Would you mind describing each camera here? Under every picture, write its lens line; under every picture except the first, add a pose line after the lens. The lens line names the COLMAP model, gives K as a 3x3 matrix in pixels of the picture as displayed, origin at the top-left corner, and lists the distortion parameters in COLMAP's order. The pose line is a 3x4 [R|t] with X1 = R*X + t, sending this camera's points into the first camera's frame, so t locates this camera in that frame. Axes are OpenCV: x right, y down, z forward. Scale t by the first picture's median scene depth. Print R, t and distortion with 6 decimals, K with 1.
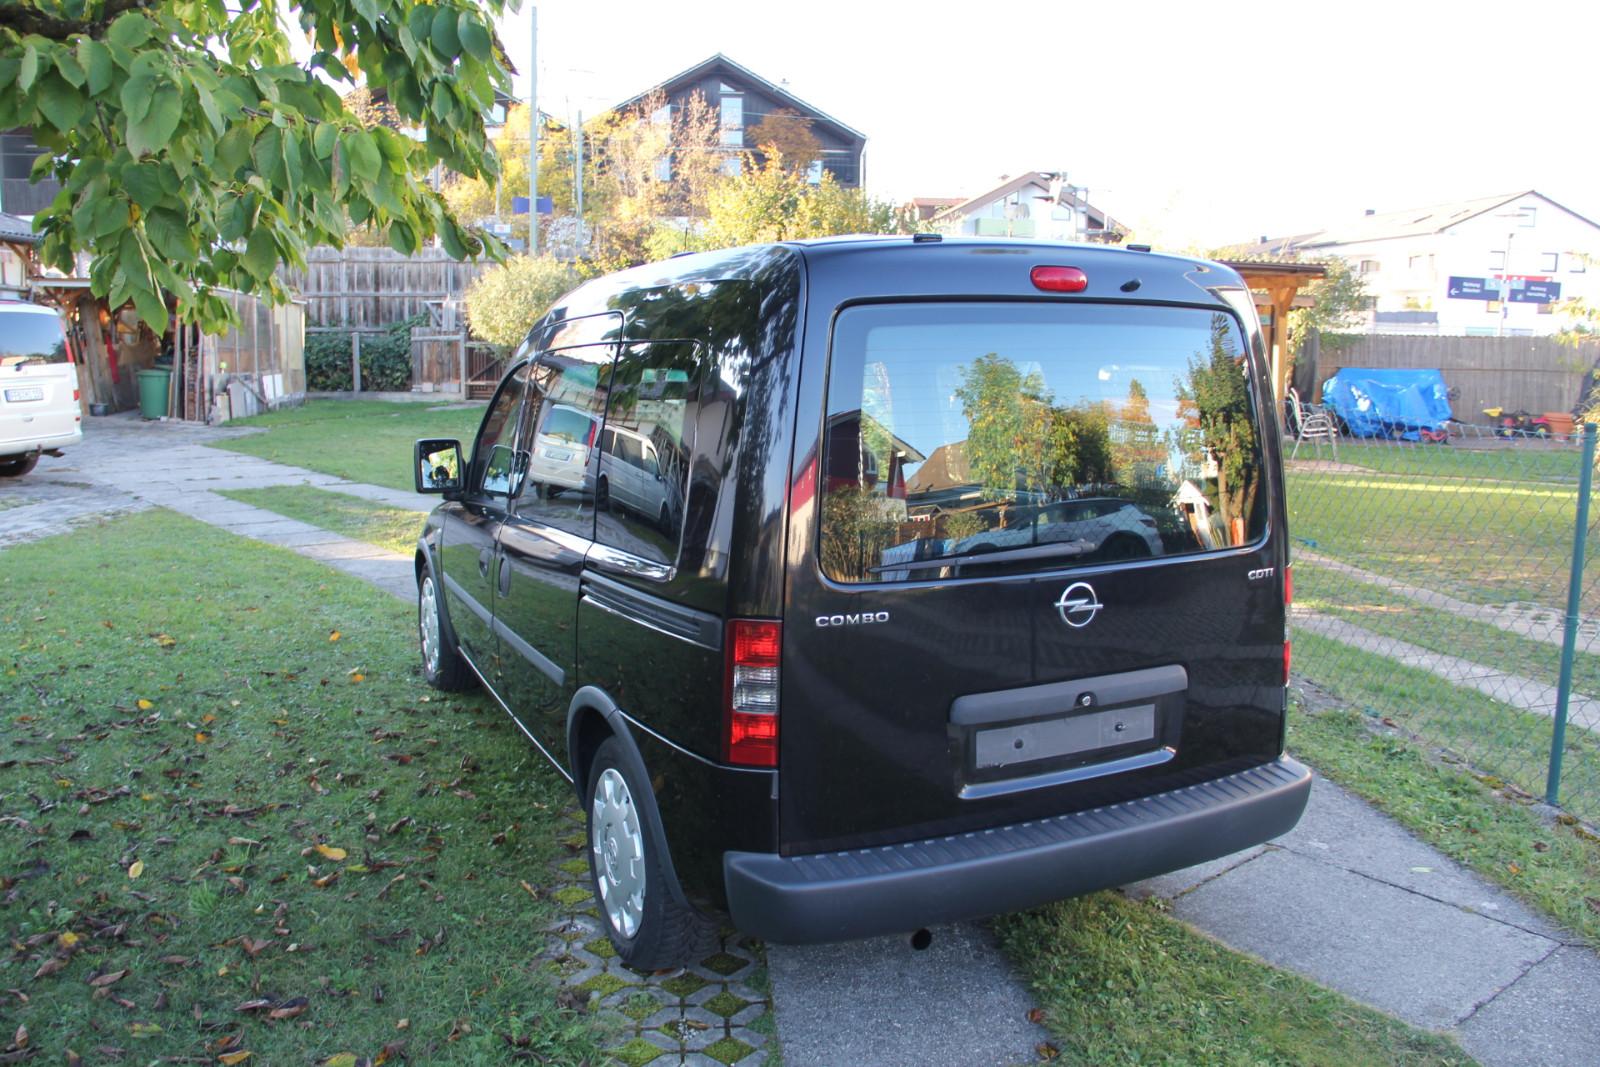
lens RADIAL K [[1303.0, 0, 782.8], [0, 1303.0, 509.0], [0, 0, 1]] dist [-0.180118, 0.131625]
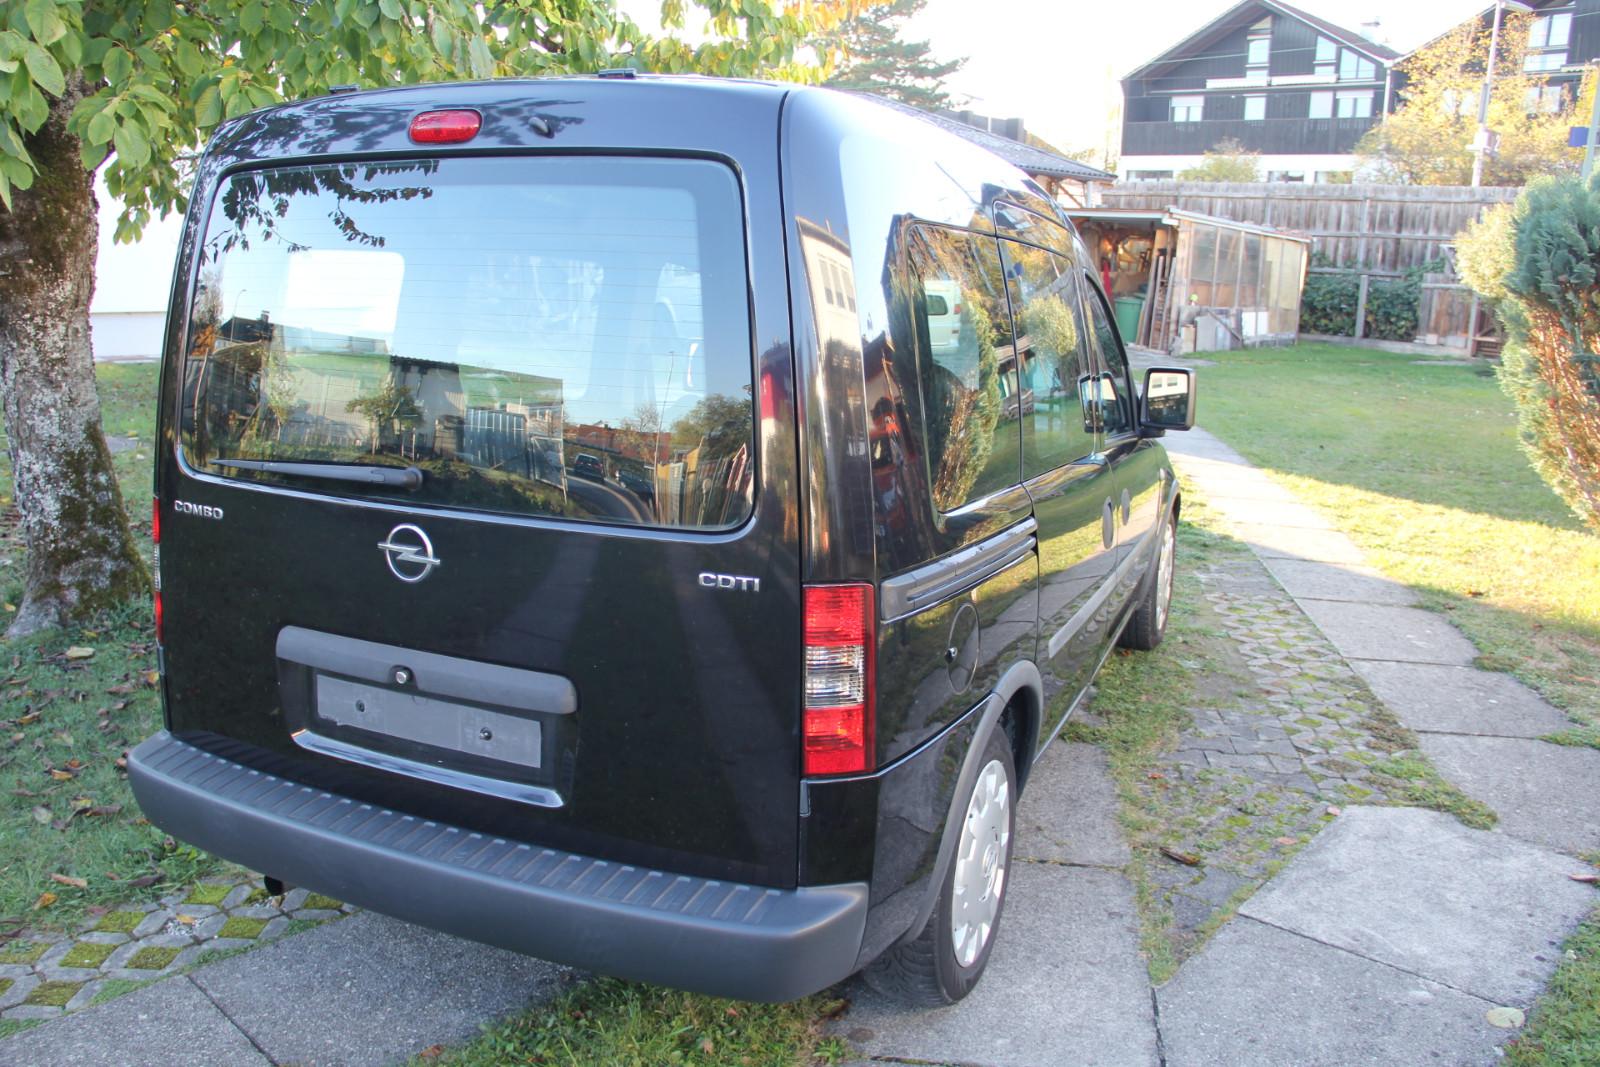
lens RADIAL K [[1303.0, 0, 787.7], [0, 1303.0, 515.6], [0, 0, 1]] dist [-0.180118, 0.131625]
pose [[0.665638, 0.160365, -0.728841, 0.088357], [-0.125065, 0.986798, 0.102903, -0.005165], [0.735721, 0.022656, 0.676906, 0.061271]]
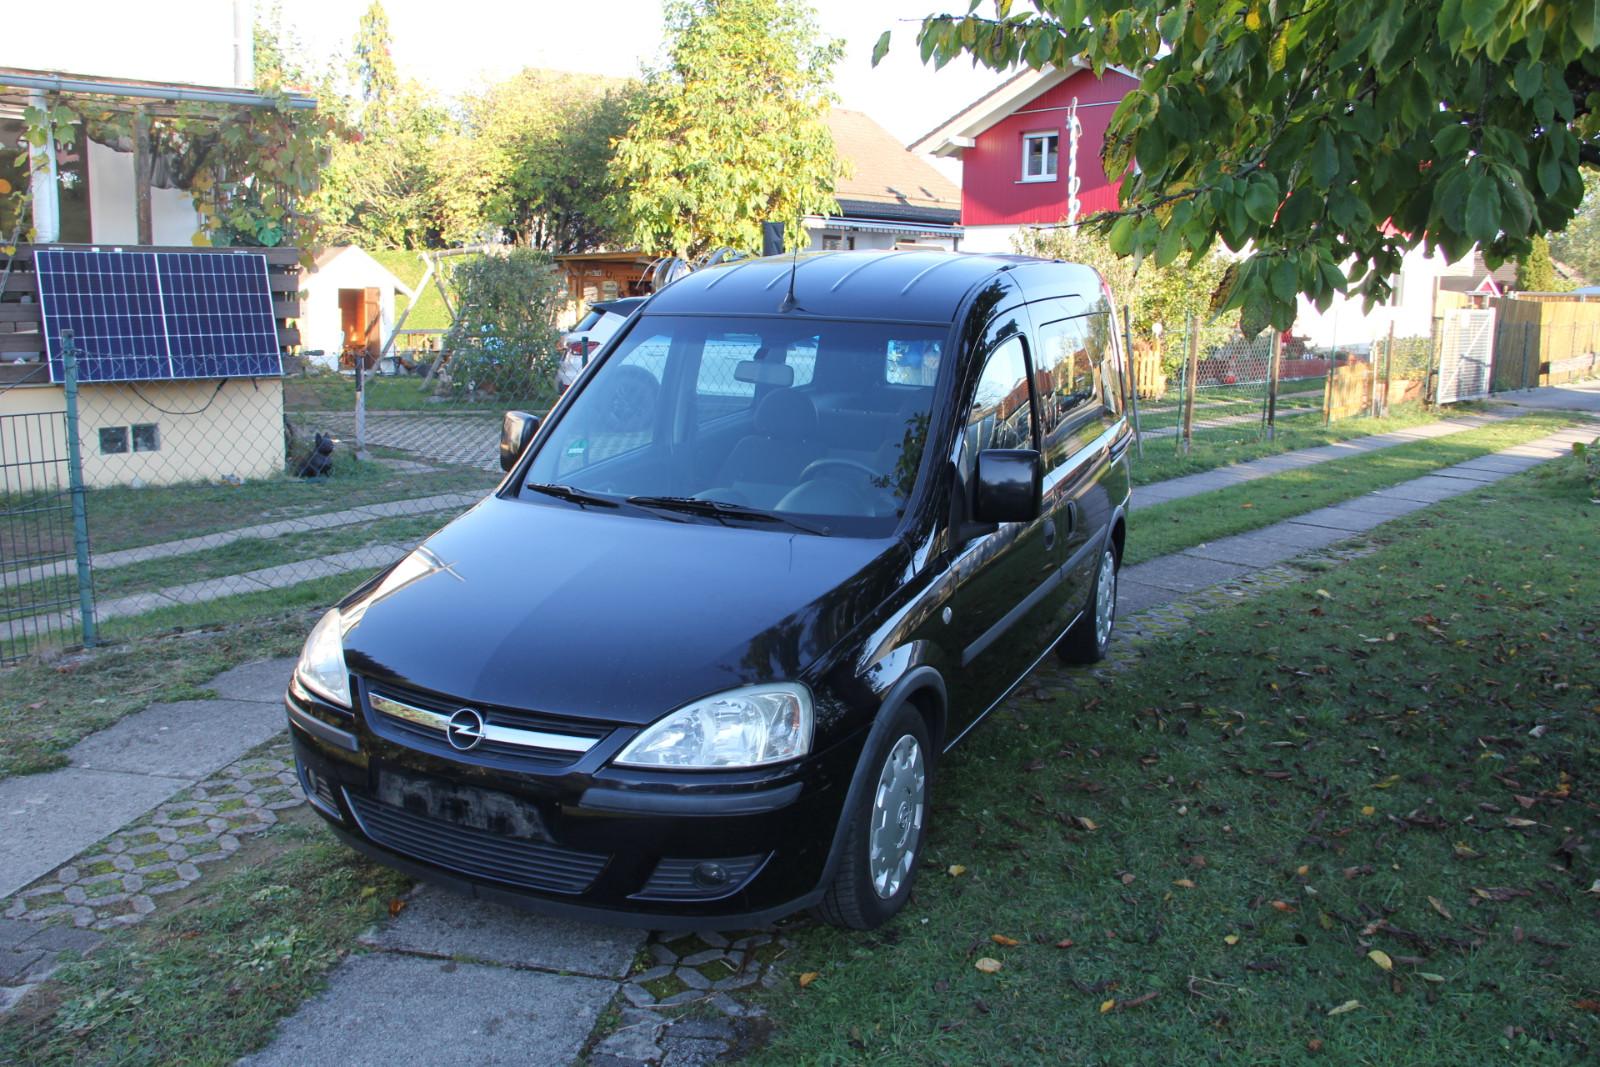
lens RADIAL K [[1303.0, 0, 791.3], [0, 1303.0, 519.3], [0, 0, 1]] dist [-0.180118, 0.131625]
pose [[-0.666316, -0.146070, 0.731223, -0.124912], [0.074483, 0.962684, 0.260178, -0.037379], [-0.741941, 0.227824, -0.630571, 0.265971]]
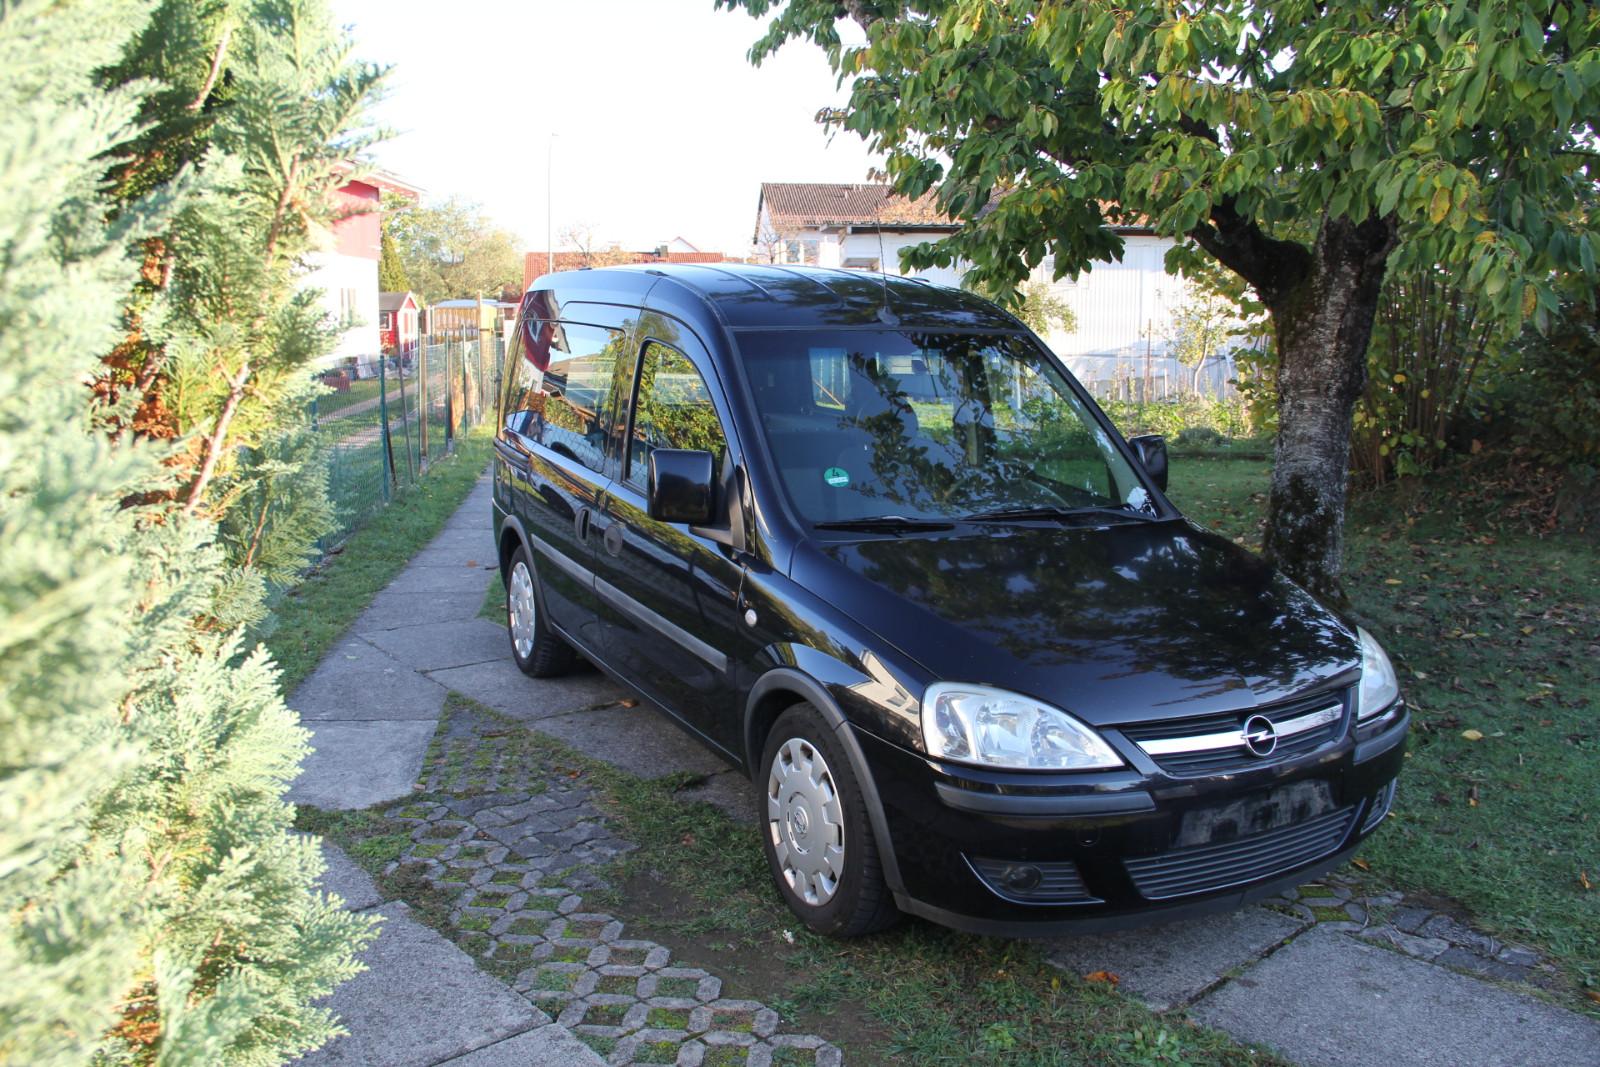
lens RADIAL K [[1303.0, 0, 805.5], [0, 1303.0, 531.8], [0, 0, 1]] dist [-0.180118, 0.131625]
pose [[-0.999261, -0.004770, -0.038151, 0.001495], [-0.015310, 0.959584, 0.281007, -0.040295], [0.035268, 0.281384, -0.958947, 0.315022]]
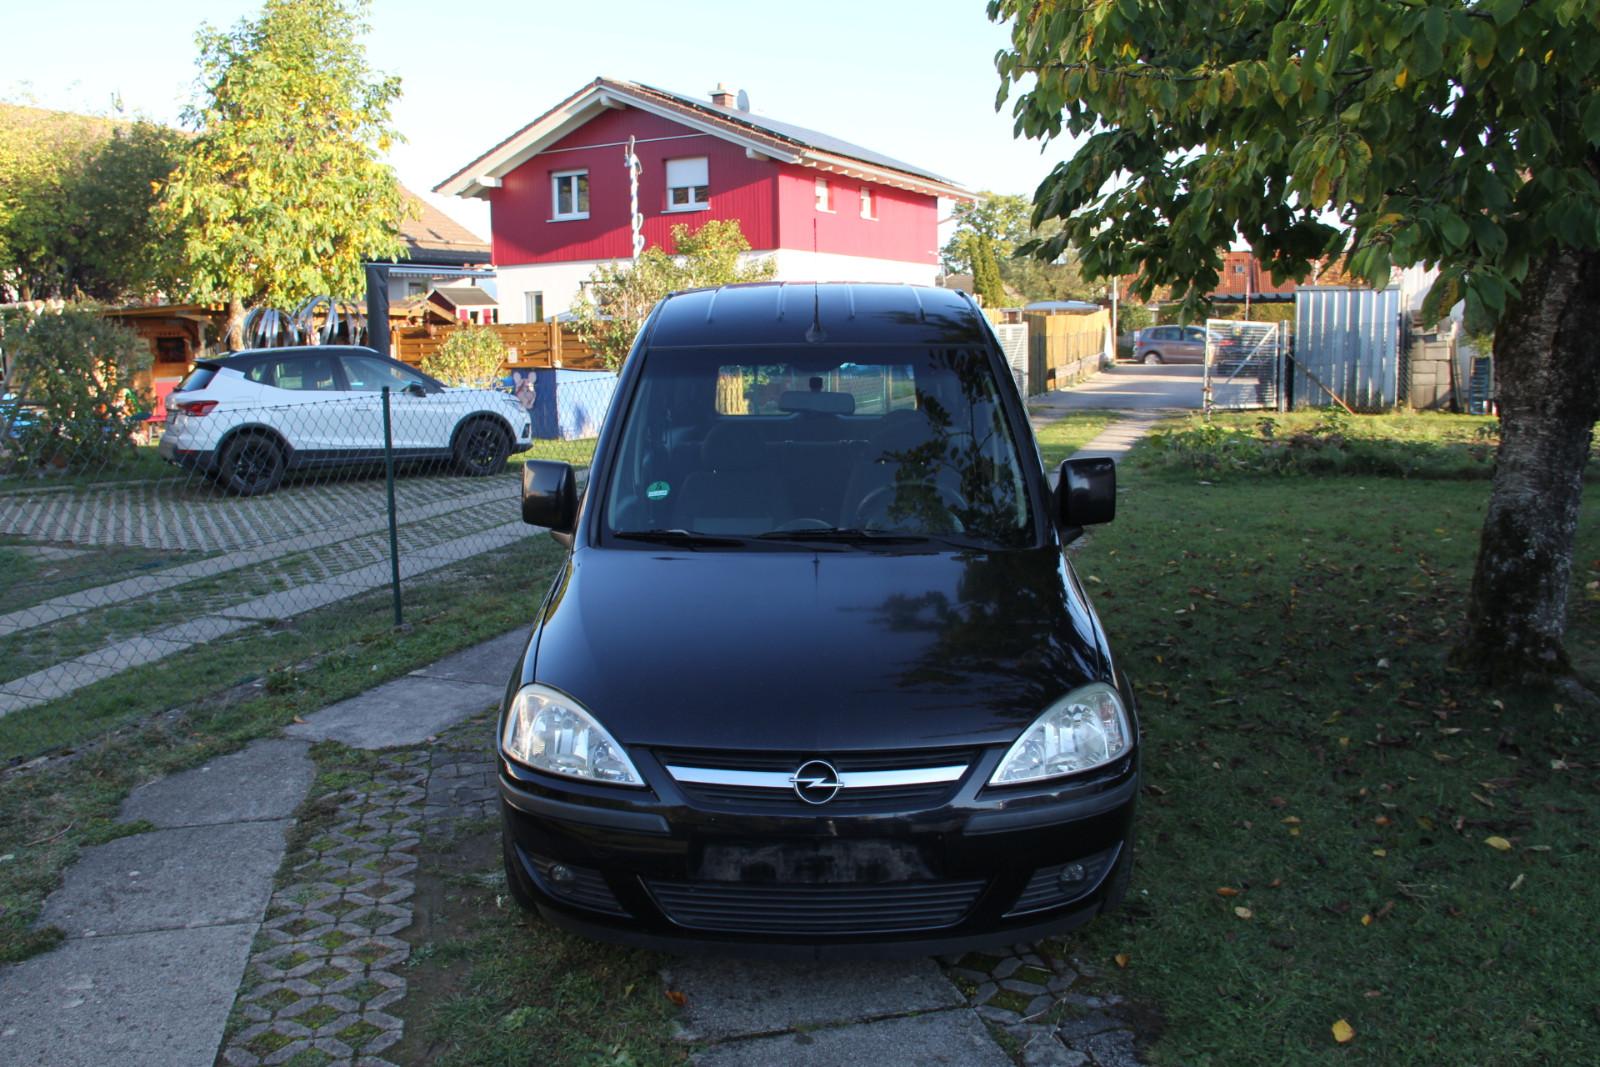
lens RADIAL K [[1303.0, 0, 786.9], [0, 1303.0, 523.3], [0, 0, 1]] dist [-0.180118, 0.131625]
pose [[-0.902762, -0.054523, 0.426671, -0.075162], [0.065591, 0.962885, 0.261823, -0.040933], [-0.425110, 0.264349, -0.865679, 0.303670]]
